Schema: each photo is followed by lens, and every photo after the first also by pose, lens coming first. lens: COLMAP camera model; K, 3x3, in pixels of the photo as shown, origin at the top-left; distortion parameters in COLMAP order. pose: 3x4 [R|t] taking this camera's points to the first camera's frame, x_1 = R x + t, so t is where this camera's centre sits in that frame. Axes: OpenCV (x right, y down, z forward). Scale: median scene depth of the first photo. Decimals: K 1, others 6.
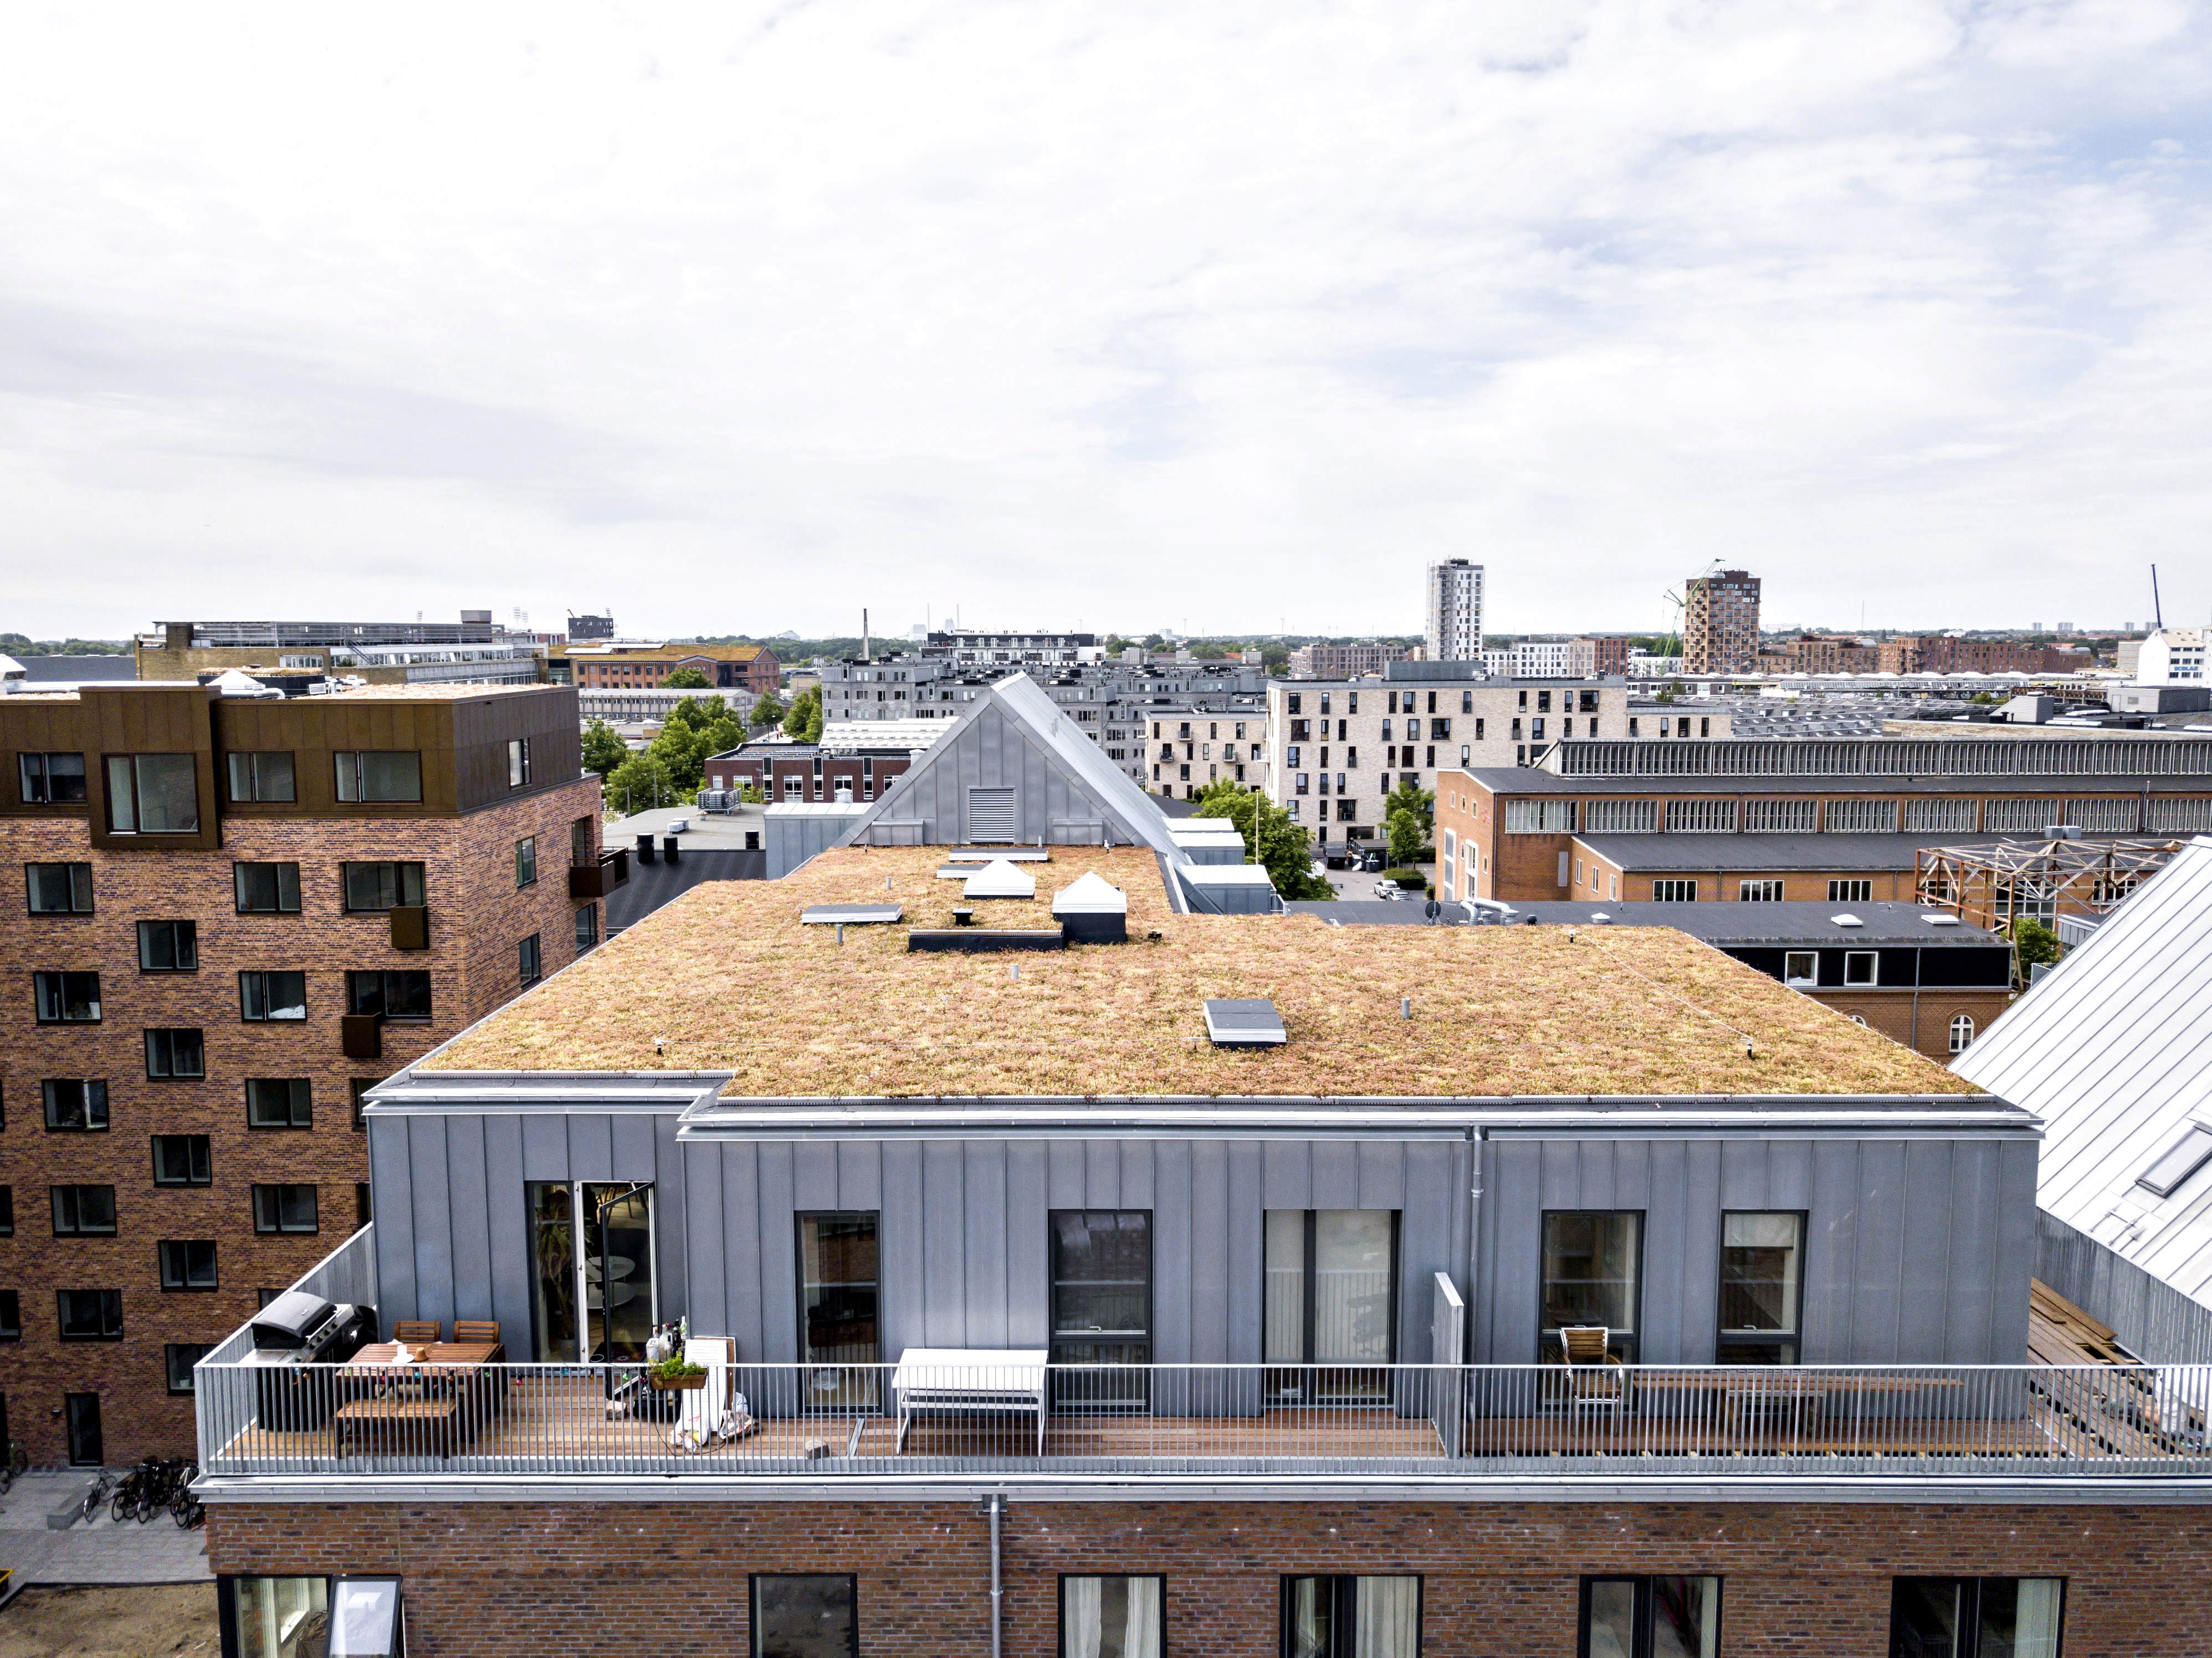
lens RADIAL K [[1698.7, 0, 1093.2], [0, 1698.7, 829.4], [0, 0, 1]] dist [0.014533, -0.007354]
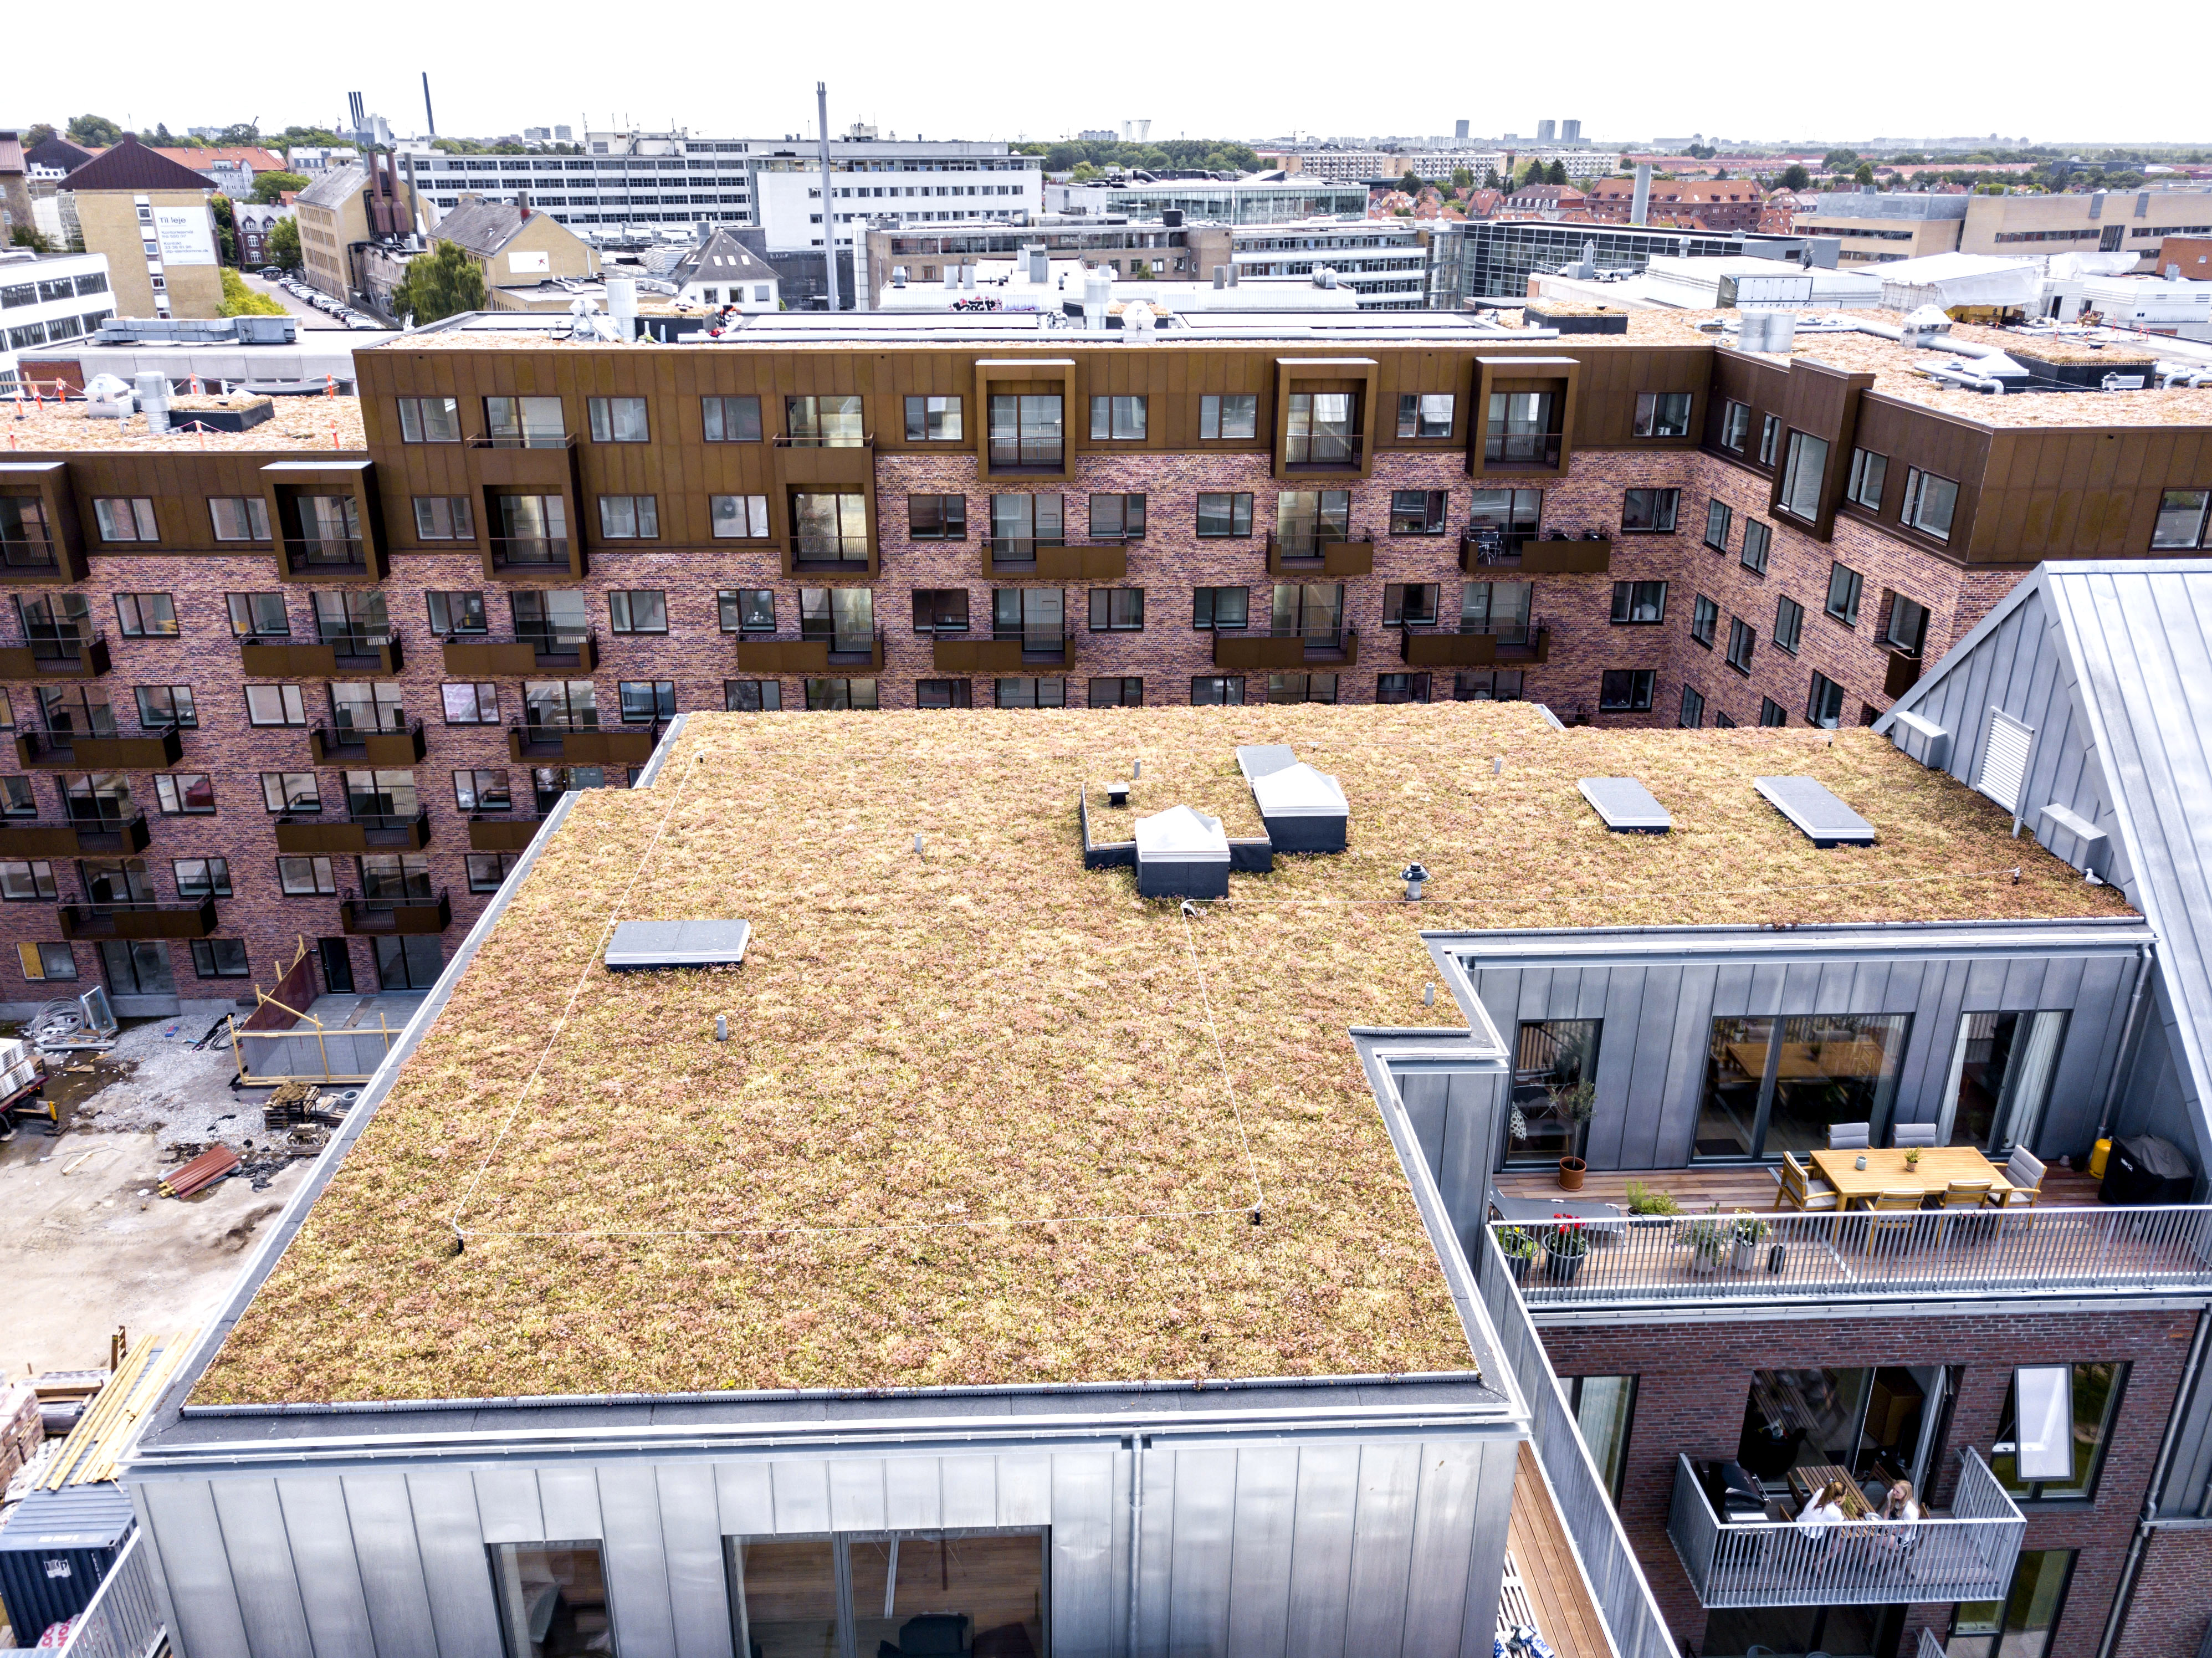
lens RADIAL K [[1698.7, 0, 1101.4], [0, 1698.7, 845.1], [0, 0, 1]] dist [0.014533, -0.007354]
pose [[0.054604, 0.383129, -0.922079, 0.440099], [-0.114734, 0.919748, 0.375366, -0.149998], [0.991894, 0.085297, 0.094180, 0.504581]]
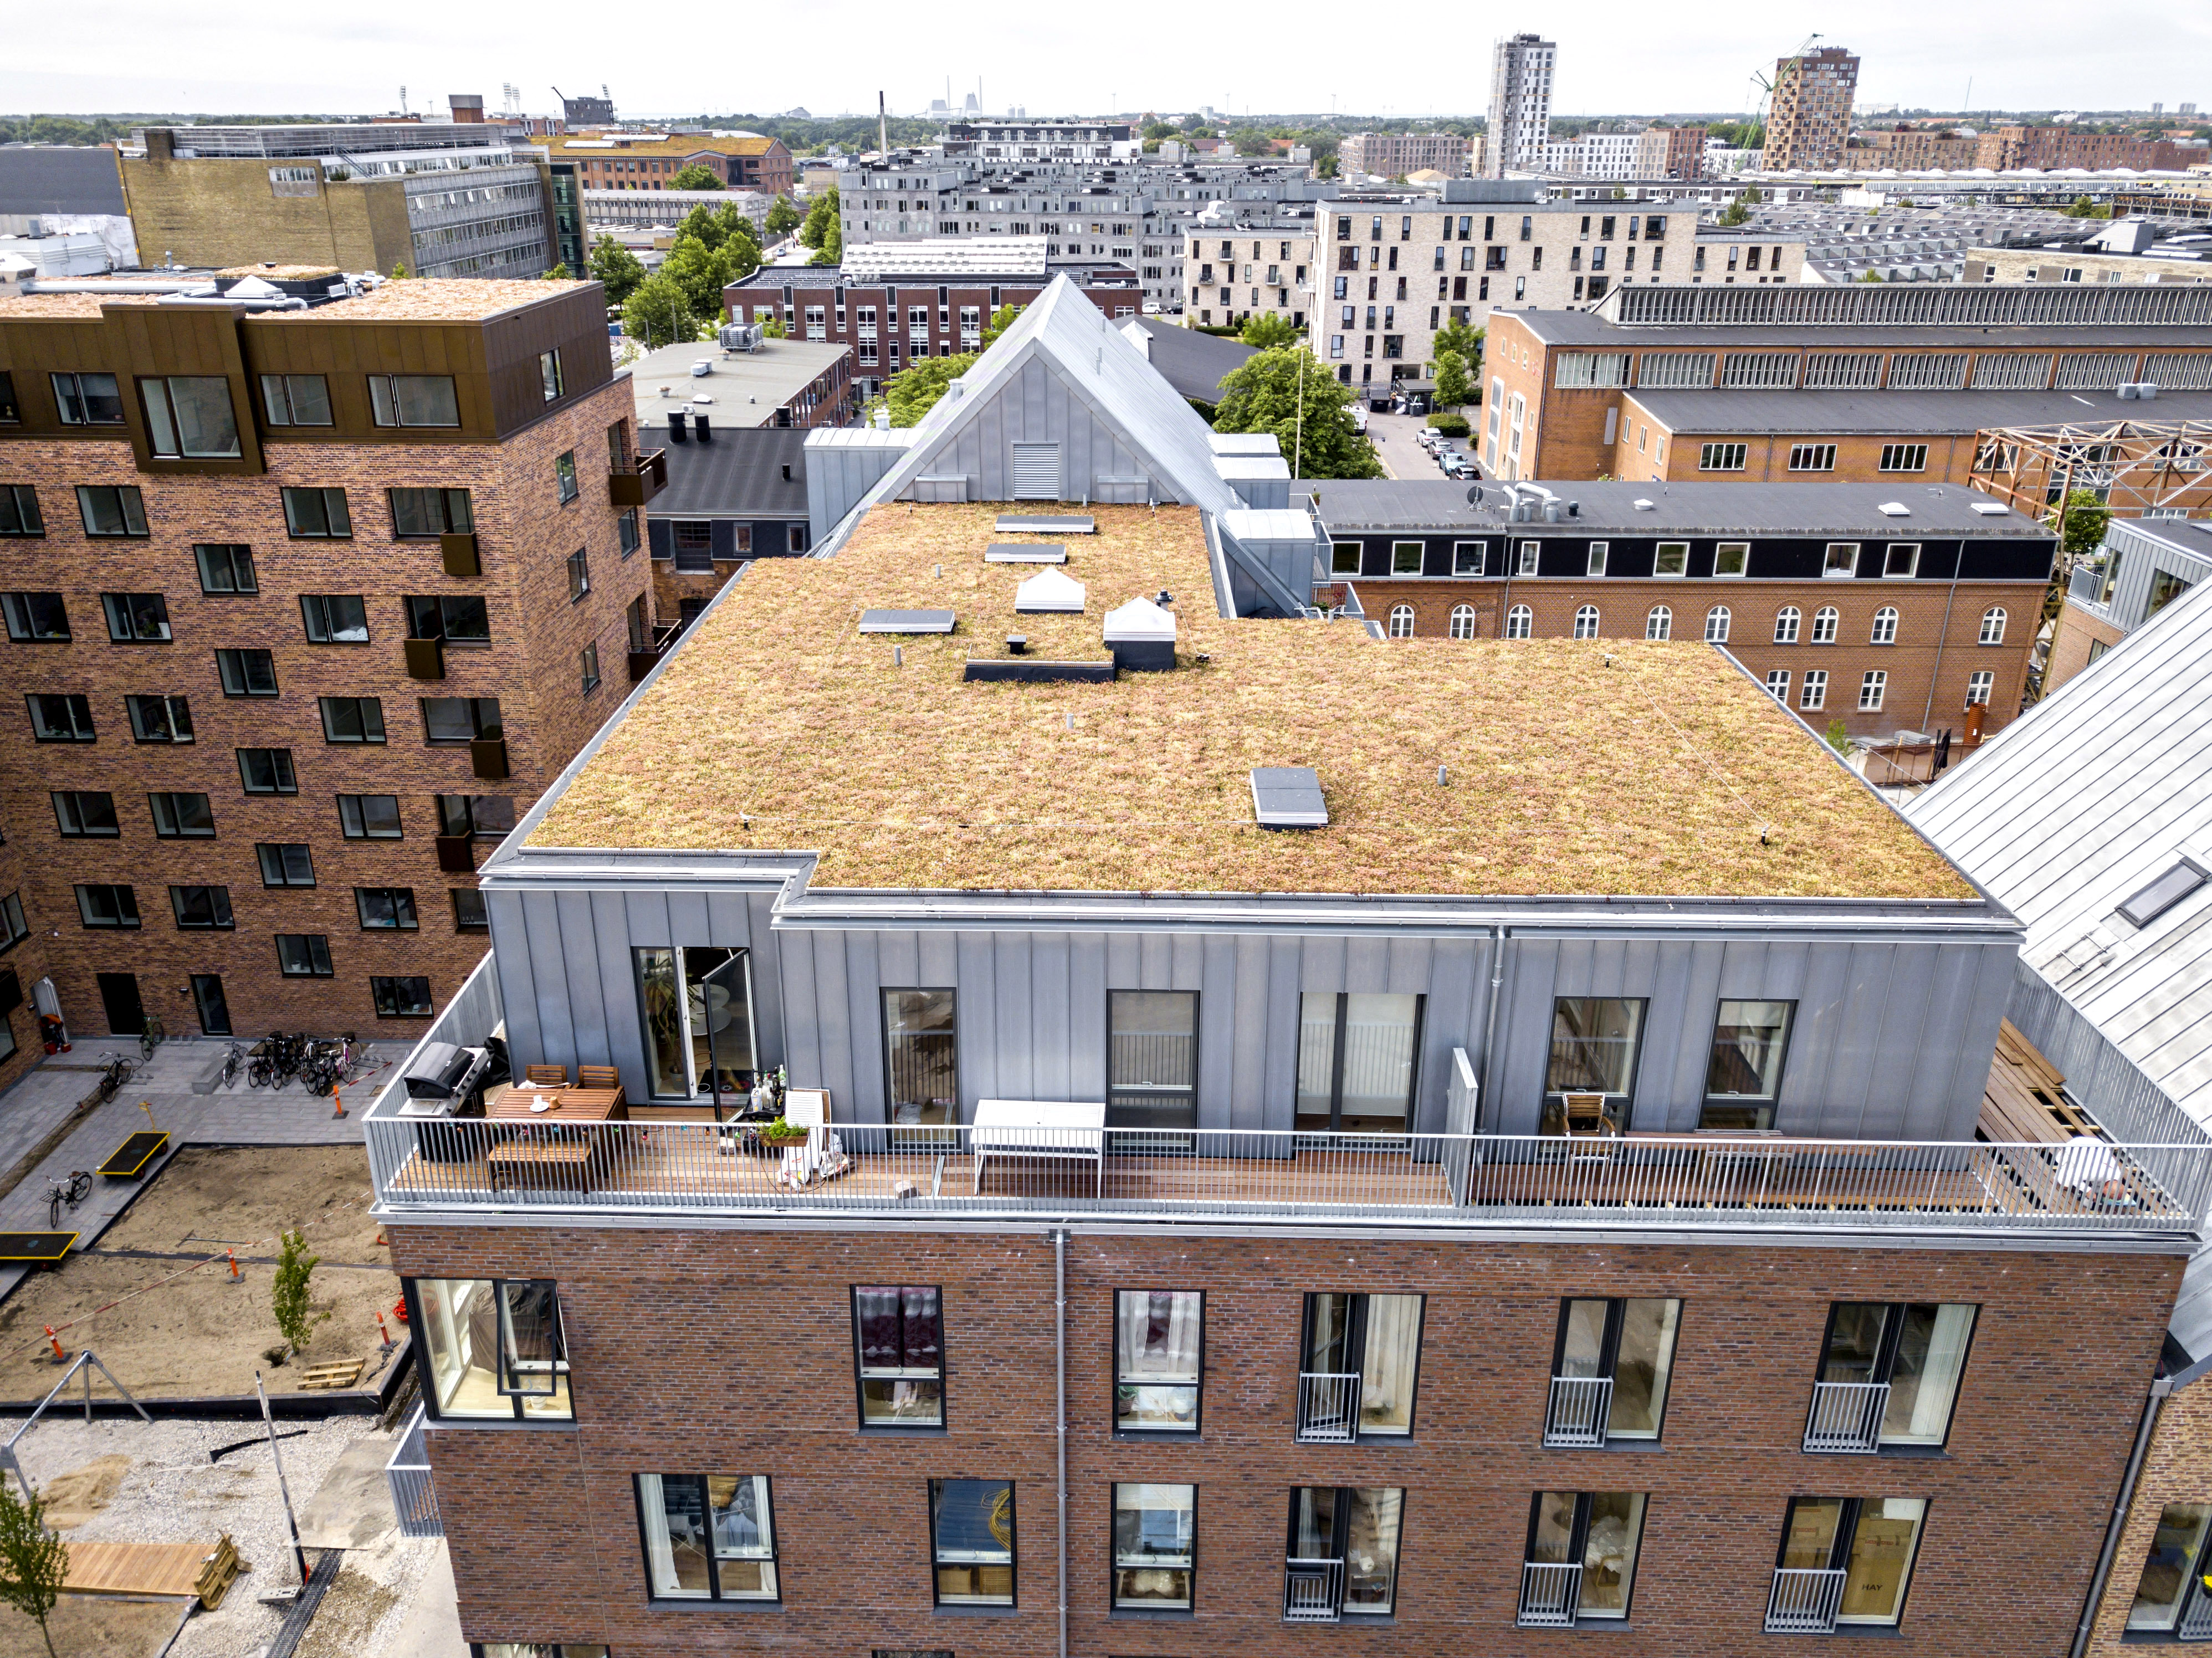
lens RADIAL K [[1698.7, 0, 1094.1], [0, 1698.7, 829.0], [0, 0, 1]] dist [0.014533, -0.007354]
pose [[0.999832, 0.010918, -0.014712, -0.007644], [-0.006357, 0.959873, 0.280363, -0.072099], [0.017182, -0.280222, 0.959781, -0.012546]]
